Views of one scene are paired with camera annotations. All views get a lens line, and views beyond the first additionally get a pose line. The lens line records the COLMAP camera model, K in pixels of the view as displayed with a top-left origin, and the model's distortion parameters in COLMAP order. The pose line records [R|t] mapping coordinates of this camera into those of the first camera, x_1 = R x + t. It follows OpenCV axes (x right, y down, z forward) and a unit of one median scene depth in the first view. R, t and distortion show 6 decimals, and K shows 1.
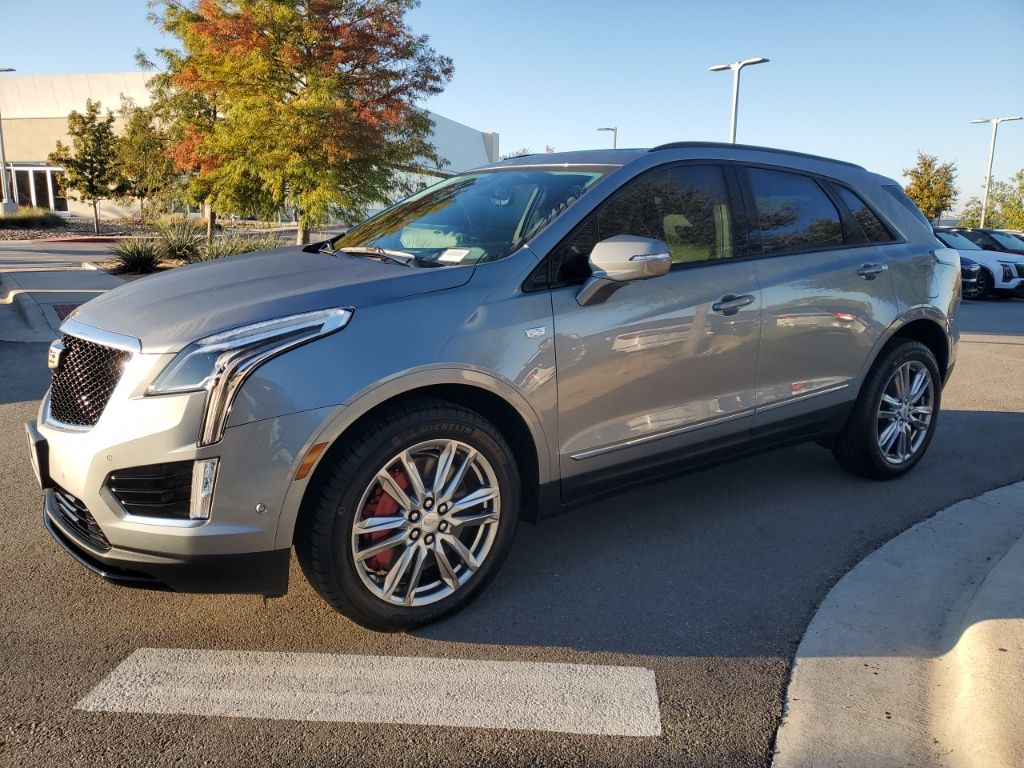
lens RADIAL K [[796.0, 0, 509.6], [0, 796.0, 346.9], [0, 0, 1]] dist [0.023466, -0.000768]
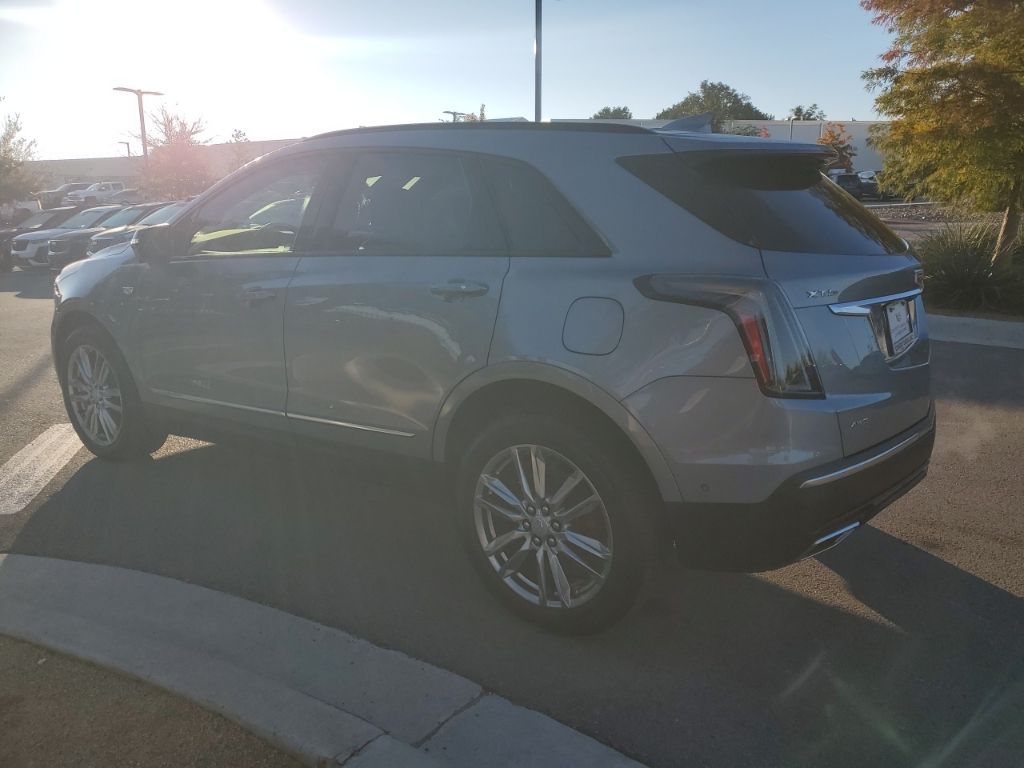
lens RADIAL K [[794.1, 0, 513.2], [0, 794.1, 354.5], [0, 0, 1]] dist [0.020048, 0.008268]
pose [[0.314499, 0.175790, -0.932839, 1.547499], [-0.142689, 0.980292, 0.136626, -0.194217], [0.938472, 0.090137, 0.333385, 1.135574]]
